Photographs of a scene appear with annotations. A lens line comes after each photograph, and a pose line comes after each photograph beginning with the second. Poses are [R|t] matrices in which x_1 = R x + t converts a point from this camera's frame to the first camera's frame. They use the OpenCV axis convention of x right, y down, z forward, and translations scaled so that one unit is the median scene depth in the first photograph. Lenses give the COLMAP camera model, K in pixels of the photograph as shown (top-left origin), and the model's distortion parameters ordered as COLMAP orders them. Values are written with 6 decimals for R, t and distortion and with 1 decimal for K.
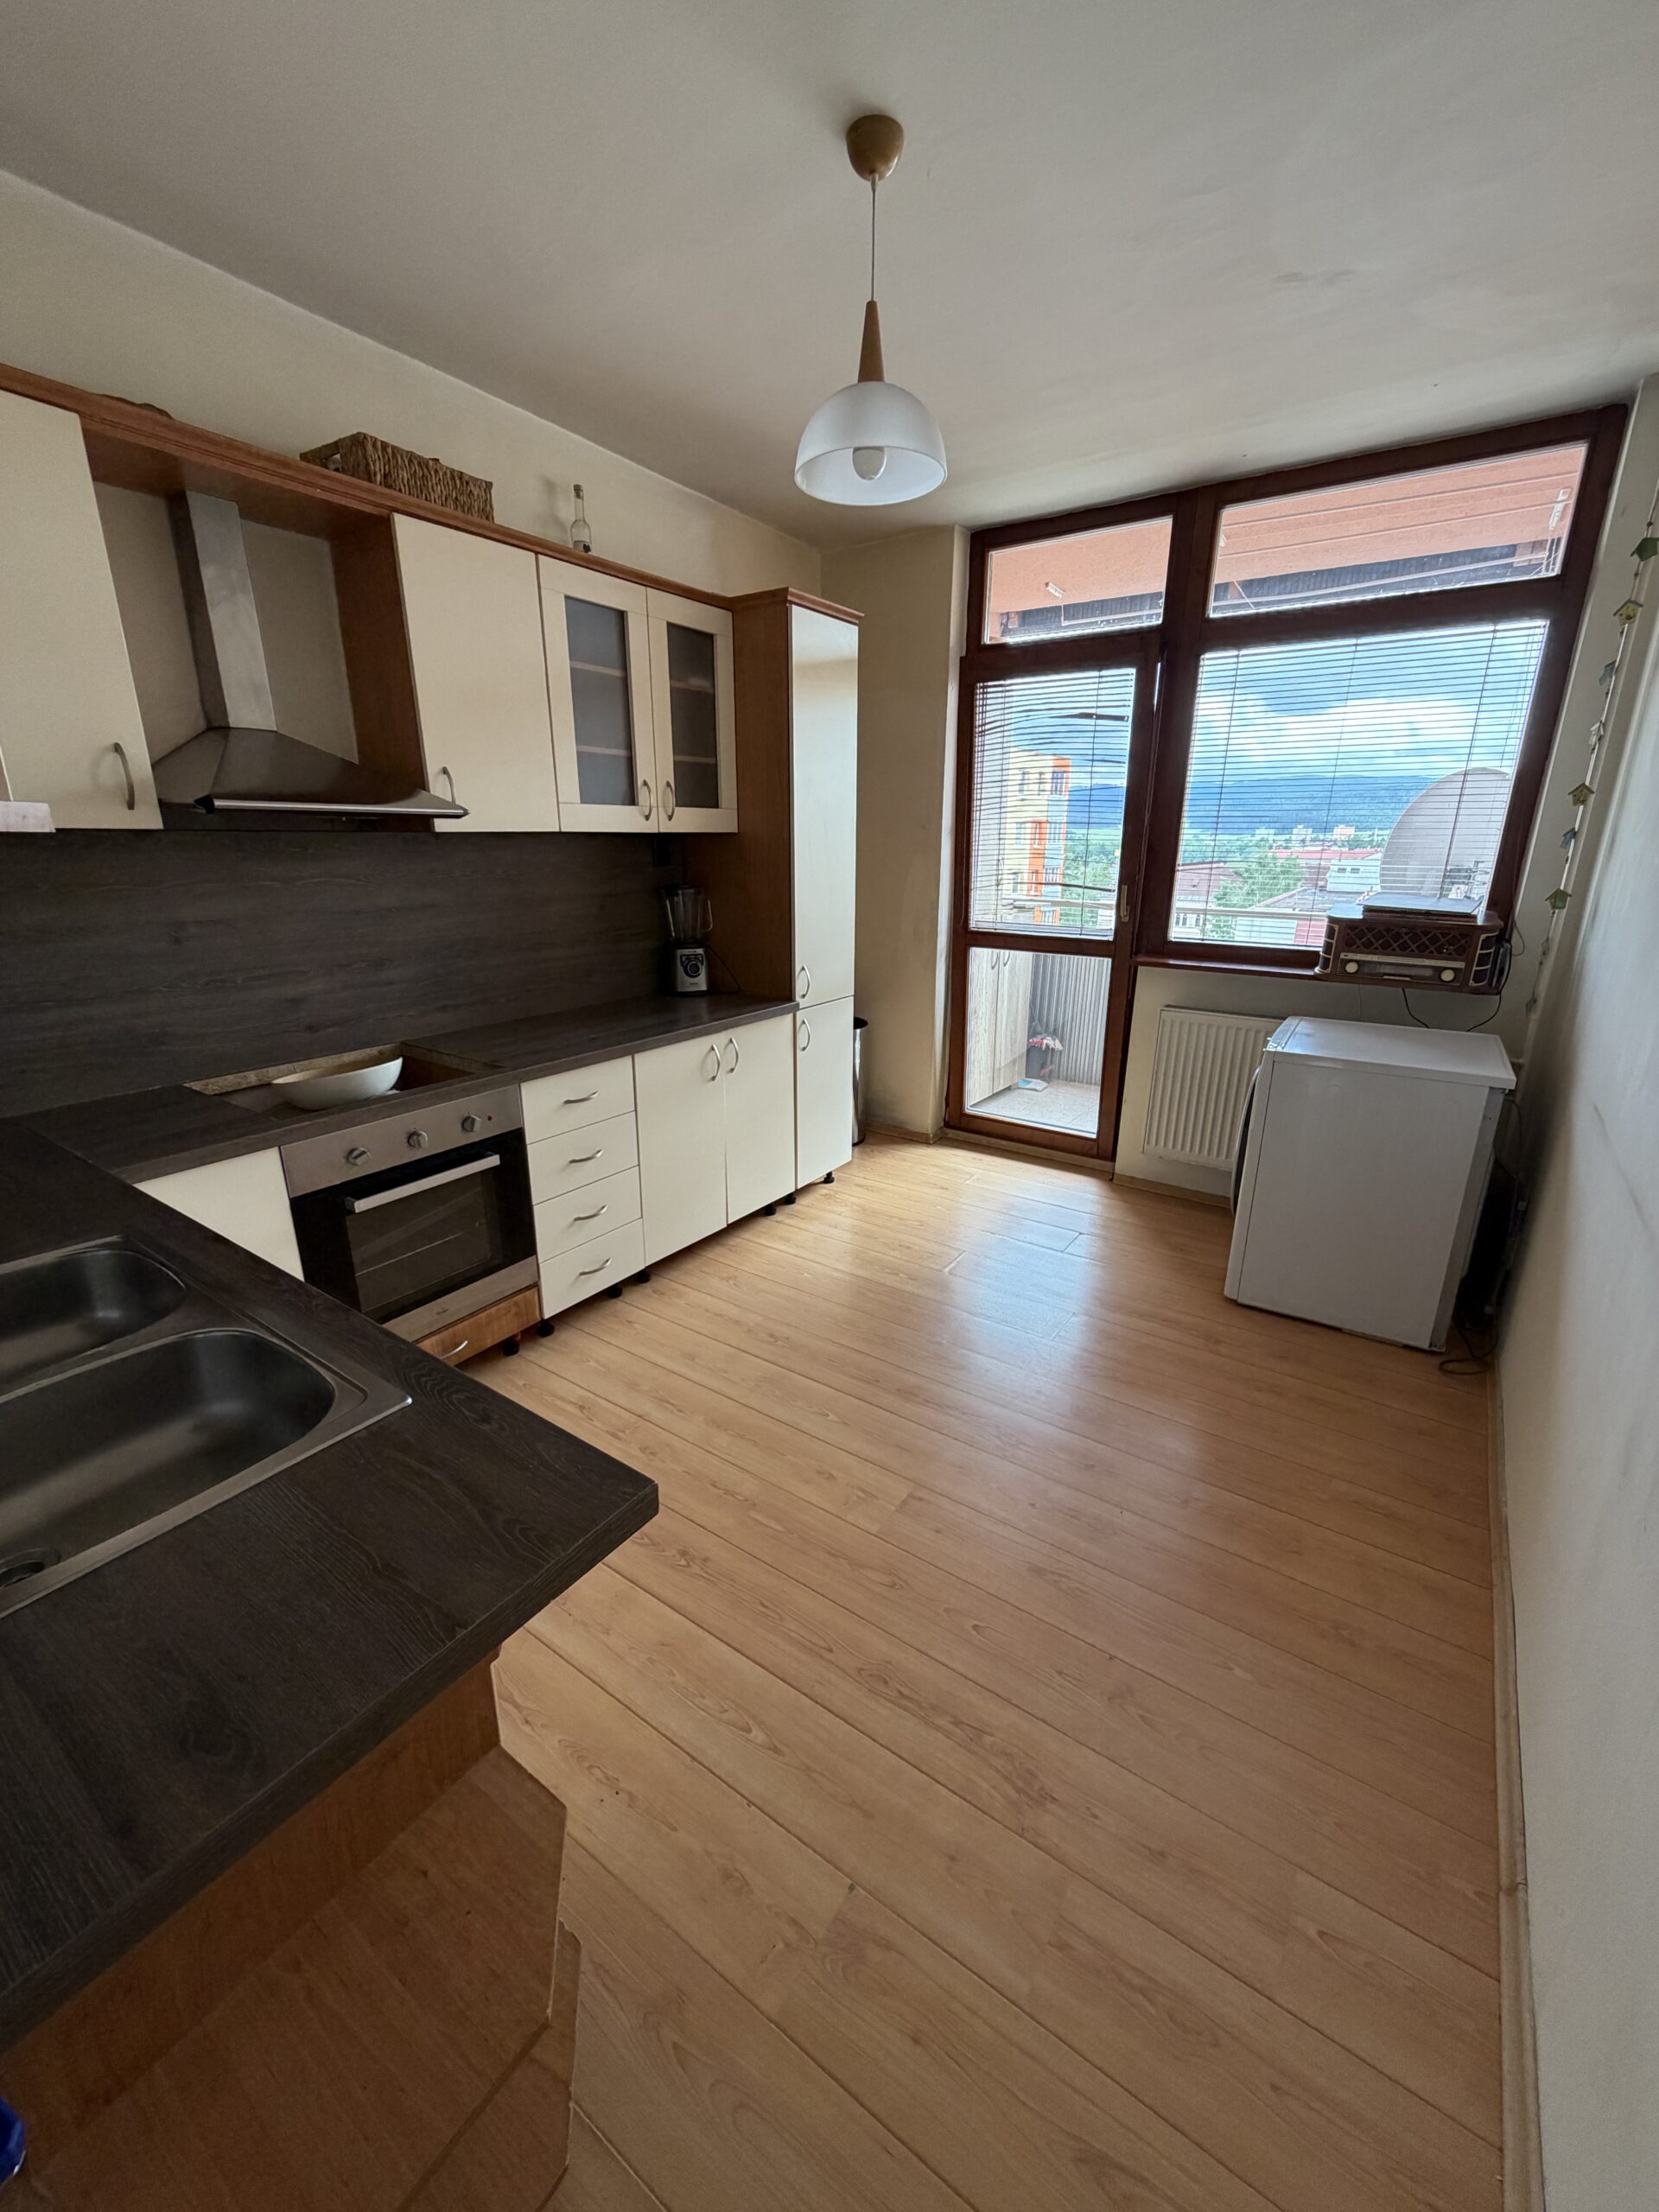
lens RADIAL K [[877.1, 0, 828.4], [0, 877.1, 1118.0], [0, 0, 1]] dist [0.000908, 0.000003]
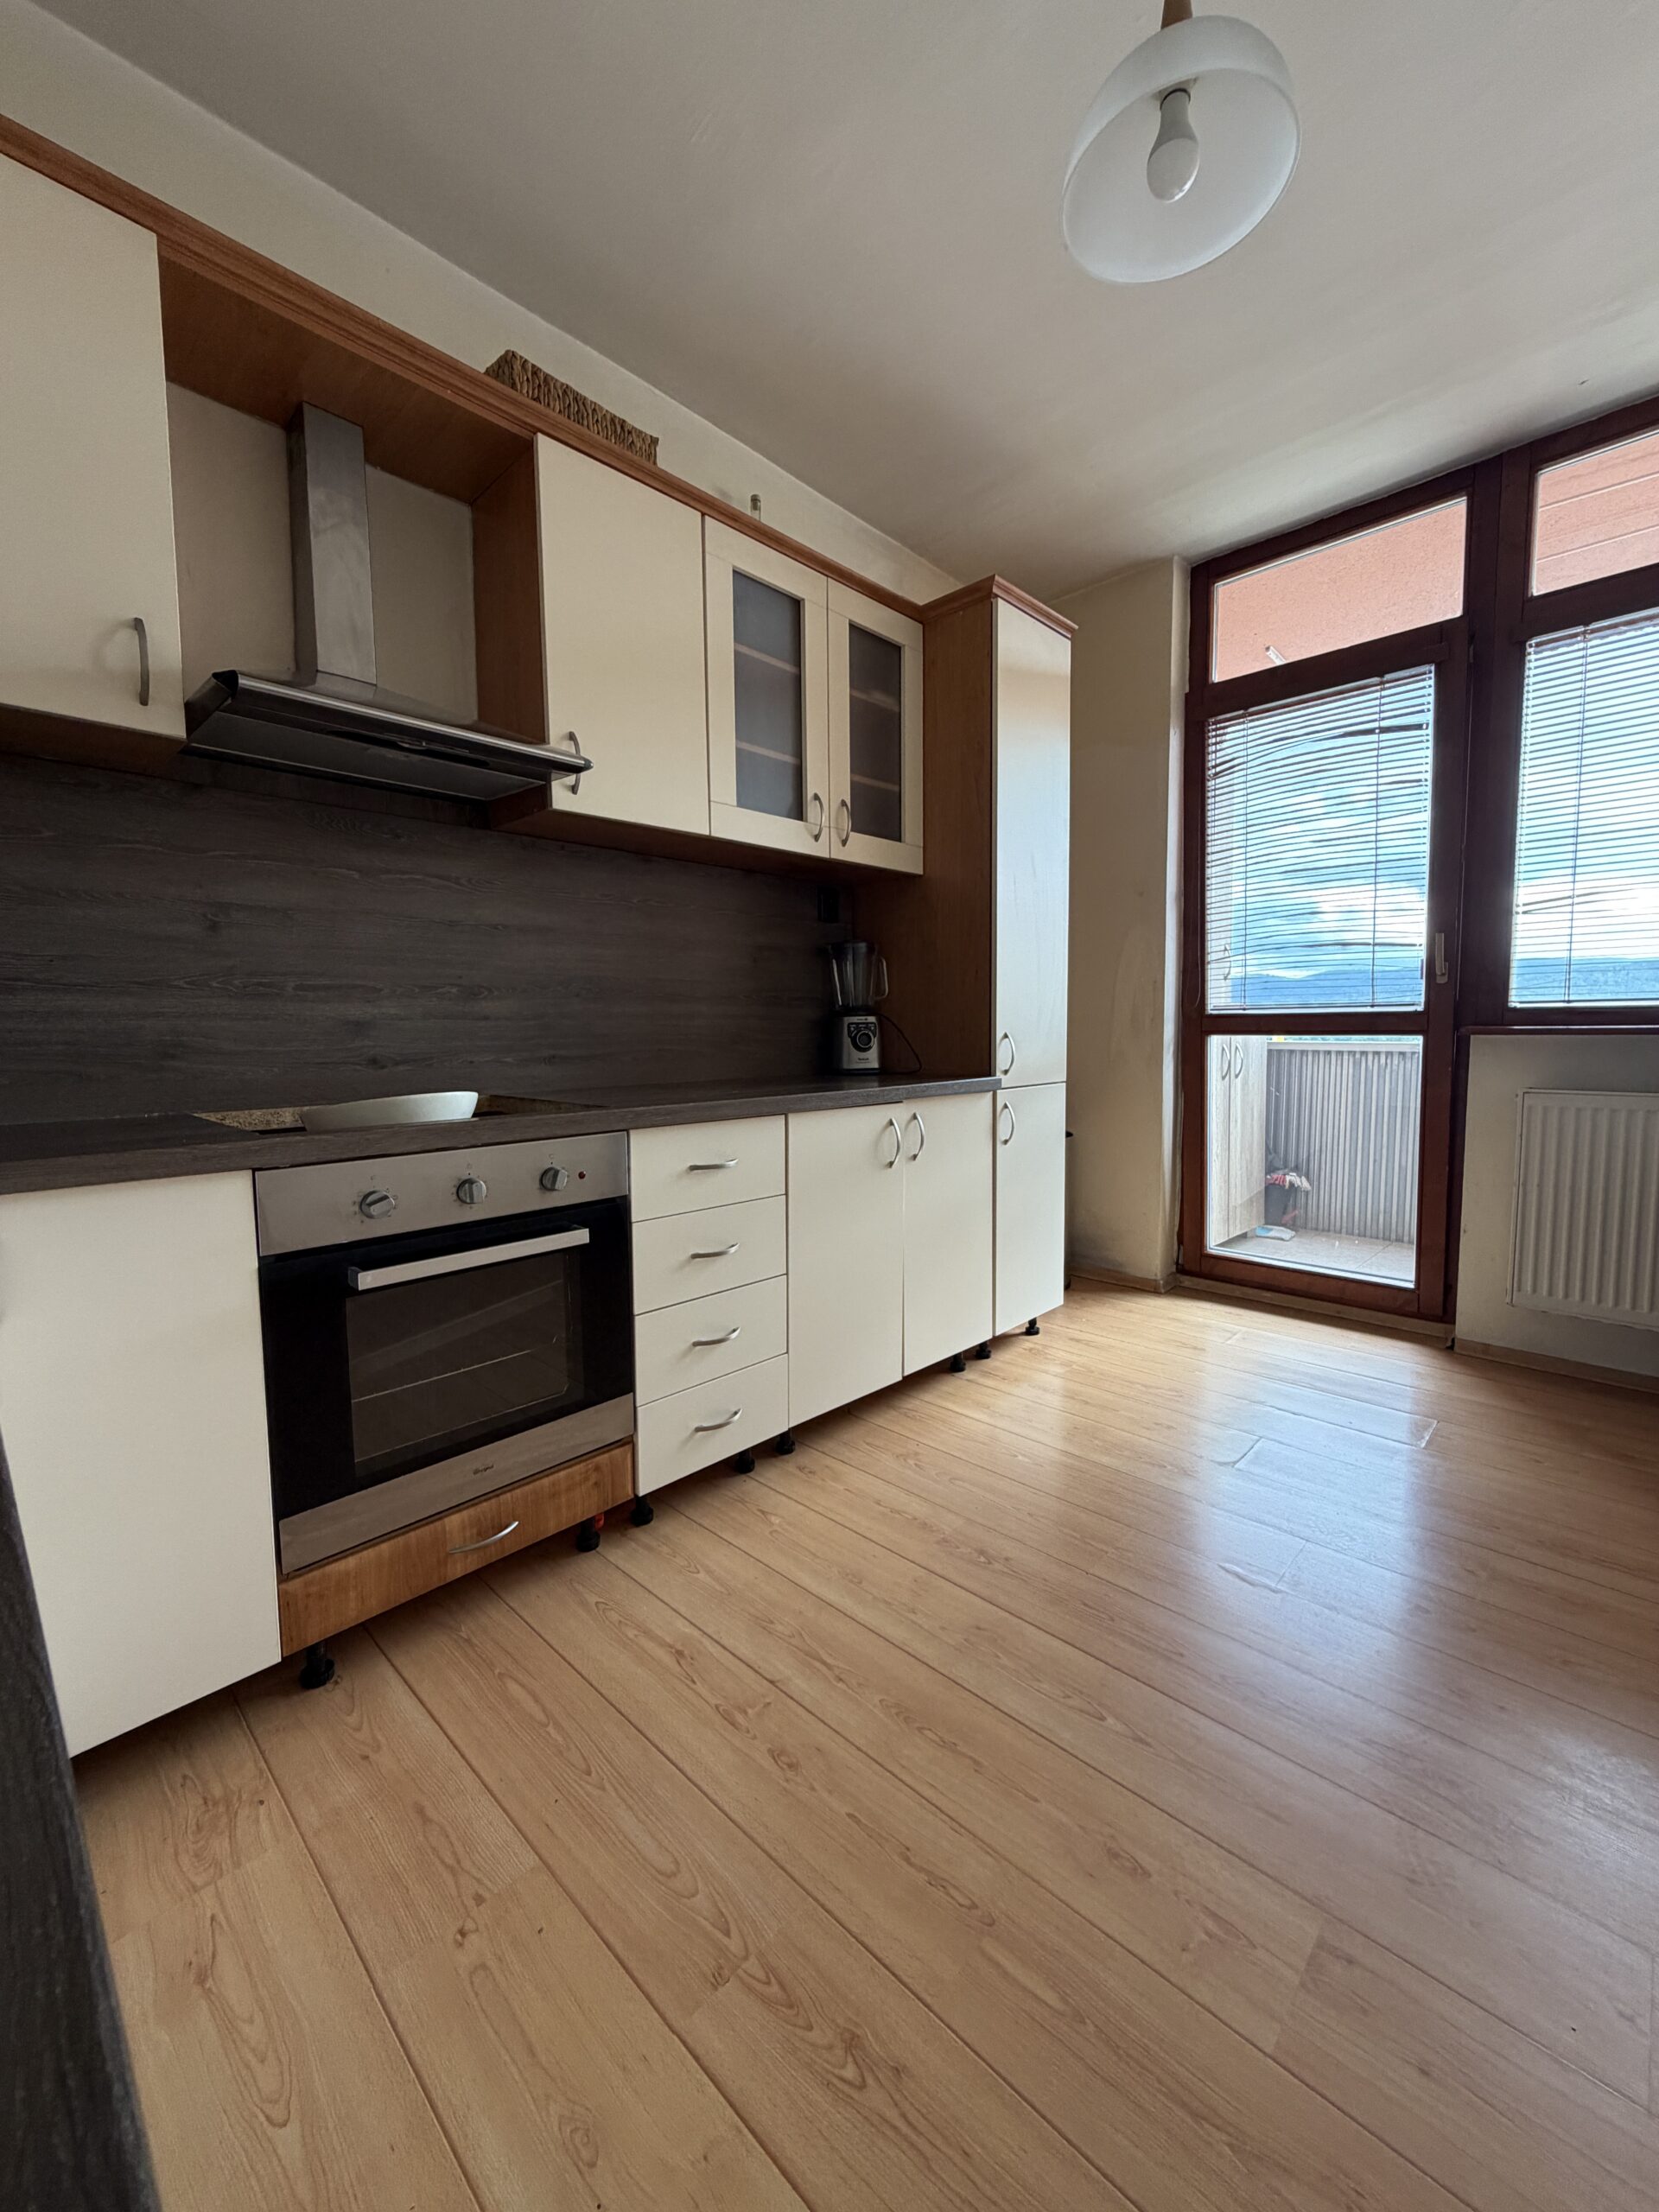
lens RADIAL K [[880.1, 0, 824.1], [0, 880.1, 1100.1], [0, 0, 1]] dist [0.000479, 0.000215]
pose [[0.985999, -0.001544, -0.166744, -0.067344], [-0.036374, 0.973885, -0.224111, 0.074272], [0.162736, 0.227038, 0.960193, 0.288781]]
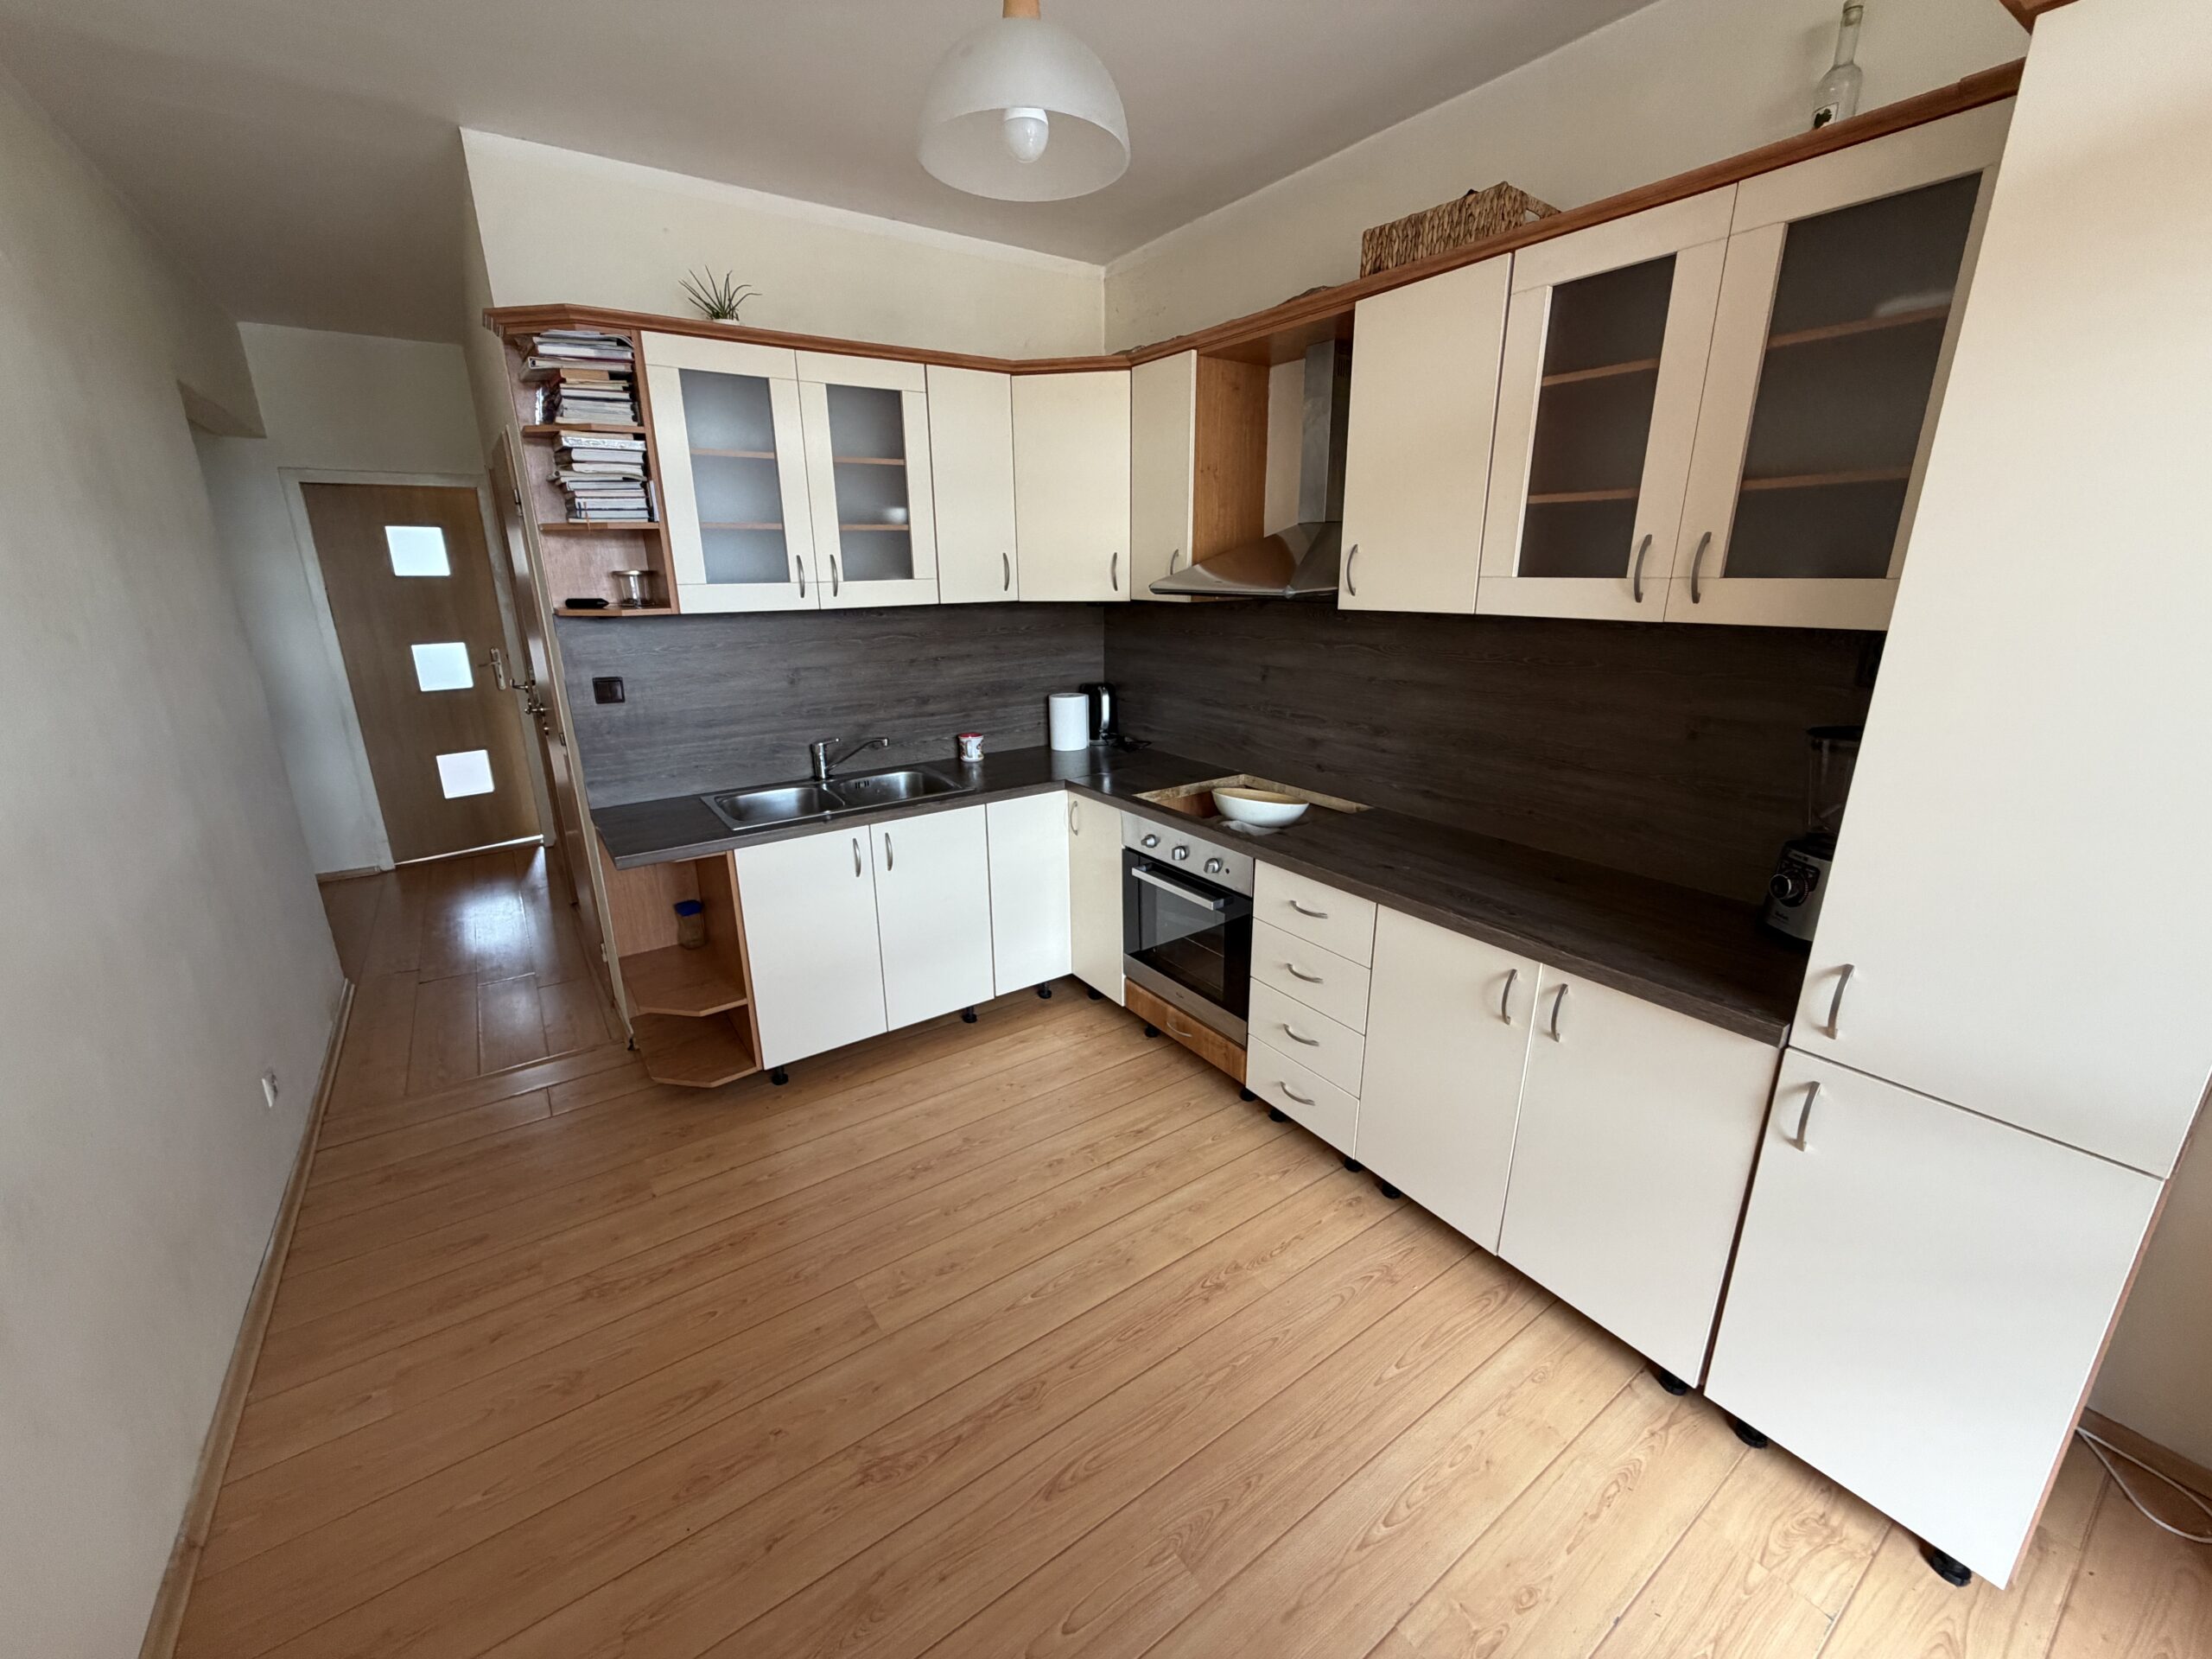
lens RADIAL K [[880.1, 0, 1101.4], [0, 880.1, 836.9], [0, 0, 1]] dist [0.000479, 0.000215]
pose [[-0.354319, 0.275376, -0.893659, 0.513599], [-0.277848, 0.881497, 0.381790, -0.334379], [0.892893, 0.383577, -0.235819, 0.902360]]
